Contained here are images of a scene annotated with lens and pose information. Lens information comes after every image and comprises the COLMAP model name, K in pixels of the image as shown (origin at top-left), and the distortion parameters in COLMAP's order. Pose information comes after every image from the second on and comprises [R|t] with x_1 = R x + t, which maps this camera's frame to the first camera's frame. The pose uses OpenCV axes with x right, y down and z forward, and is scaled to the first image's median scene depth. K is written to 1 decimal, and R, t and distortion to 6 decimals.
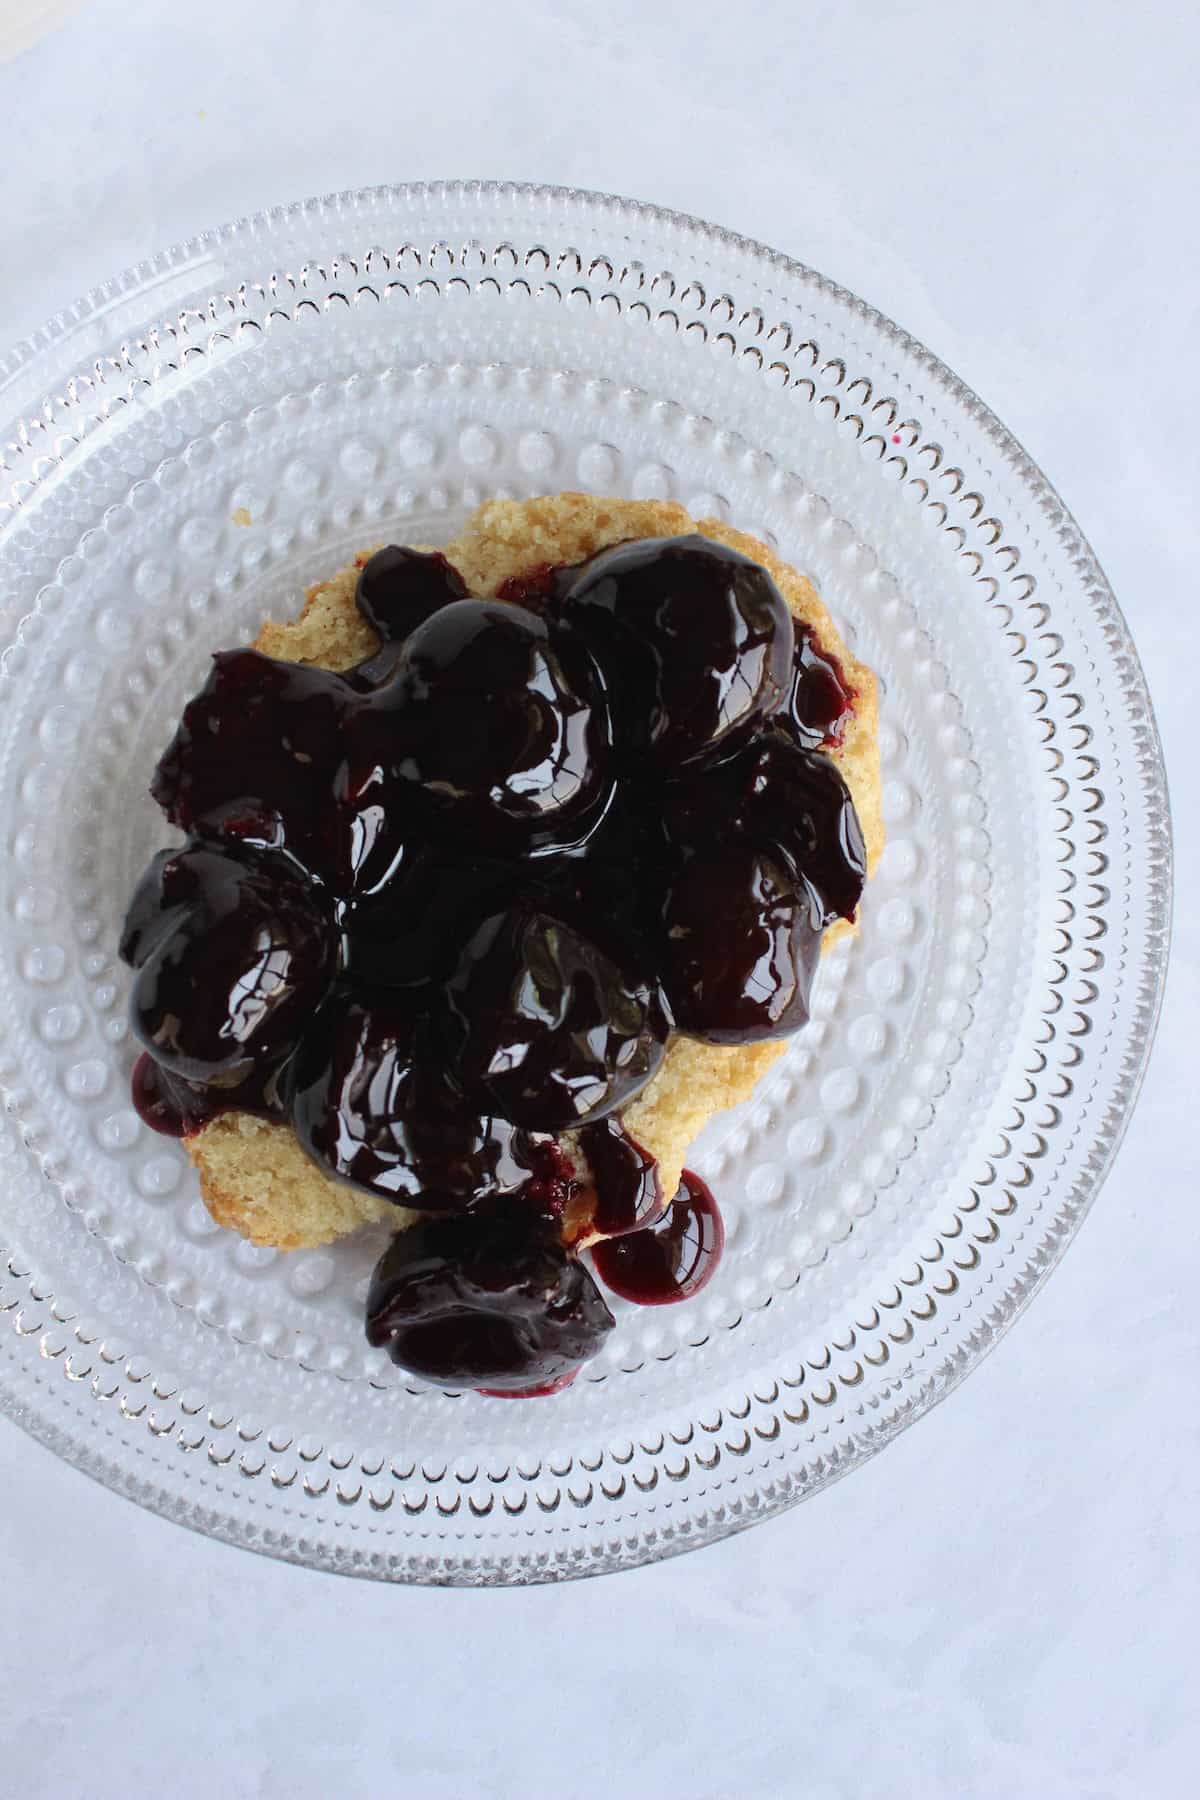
lens RADIAL K [[1989.6, 0, 600.0], [0, 1989.6, 900.0], [0, 0, 1]] dist [-0.080778, 0.005752]
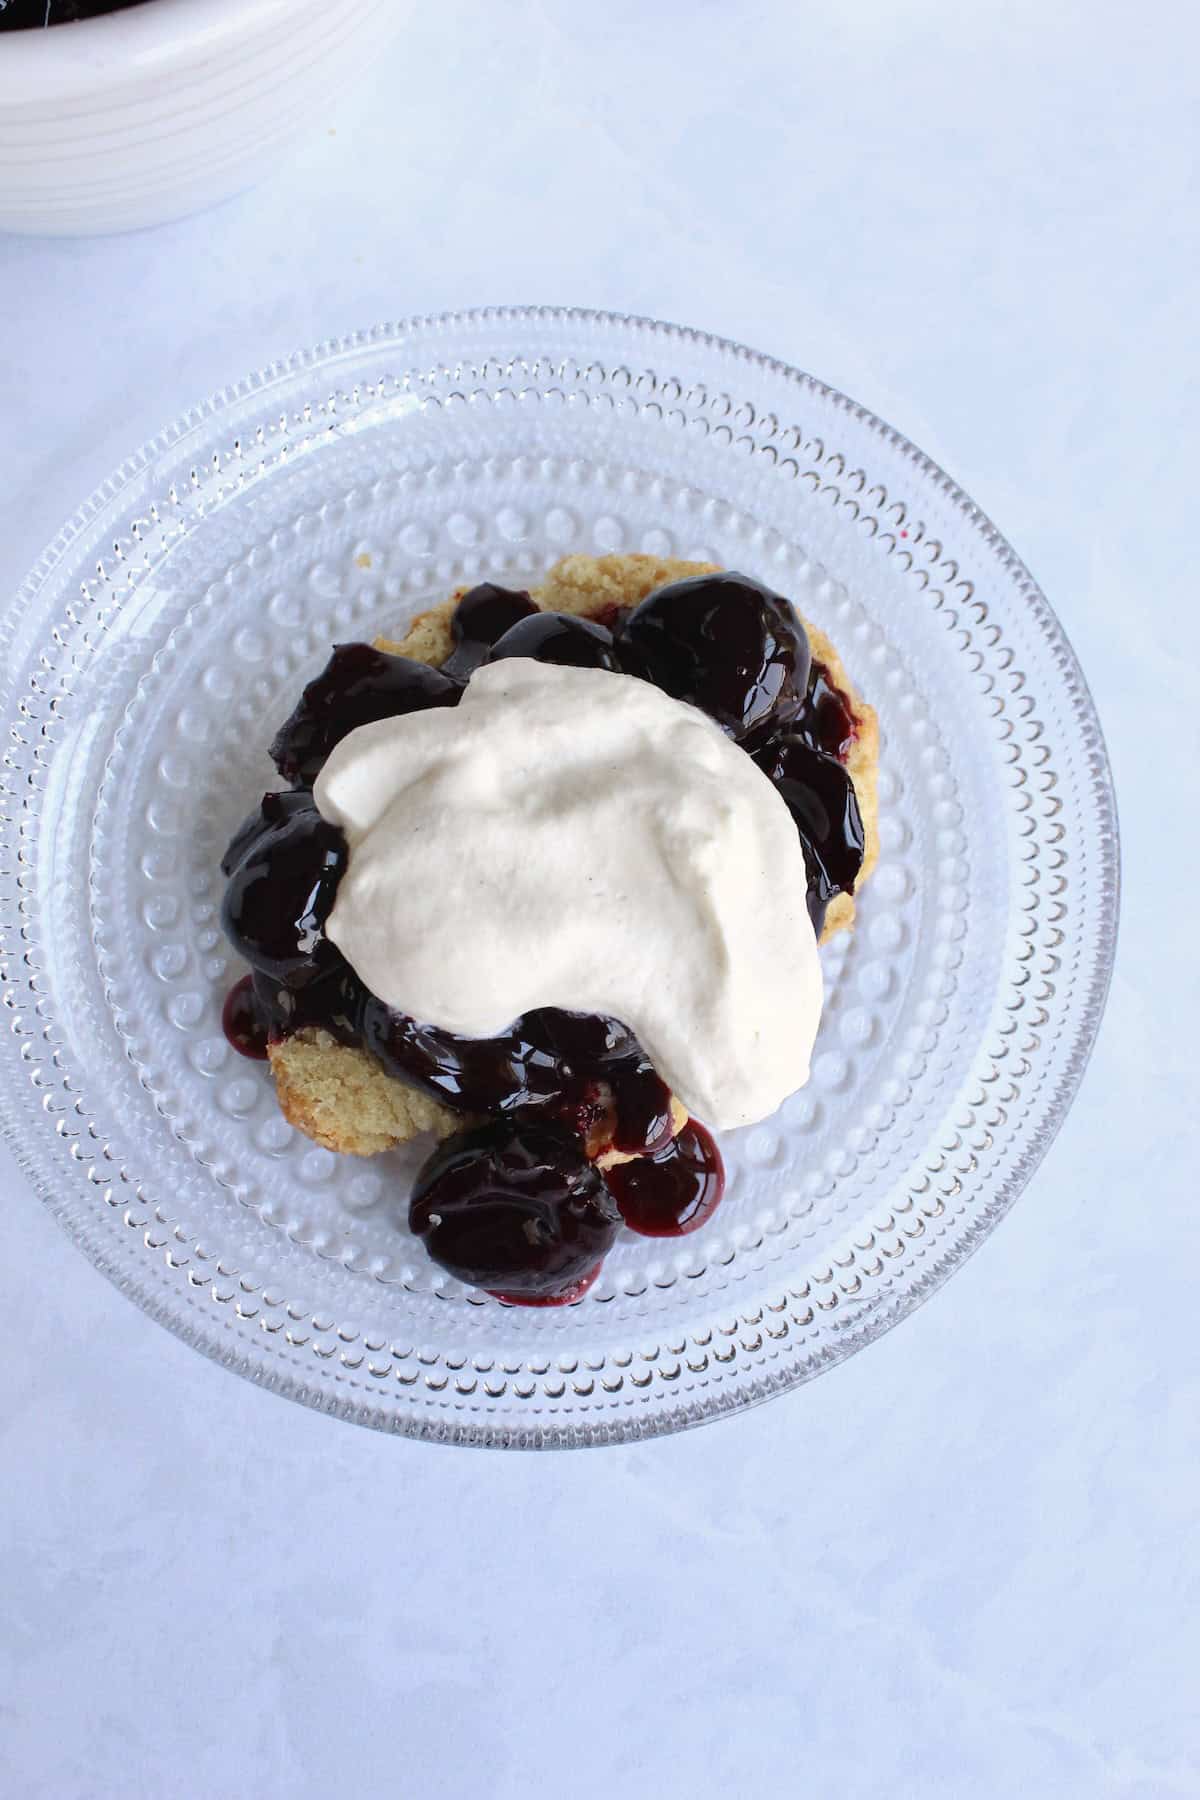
lens RADIAL K [[1989.6, 0, 600.0], [0, 1989.6, 900.0], [0, 0, 1]] dist [-0.080778, 0.005752]
pose [[0.997359, 0.070700, -0.016620, -0.001135], [-0.072553, 0.980269, -0.183869, 0.224865], [0.003292, 0.184589, 0.982810, -0.159236]]
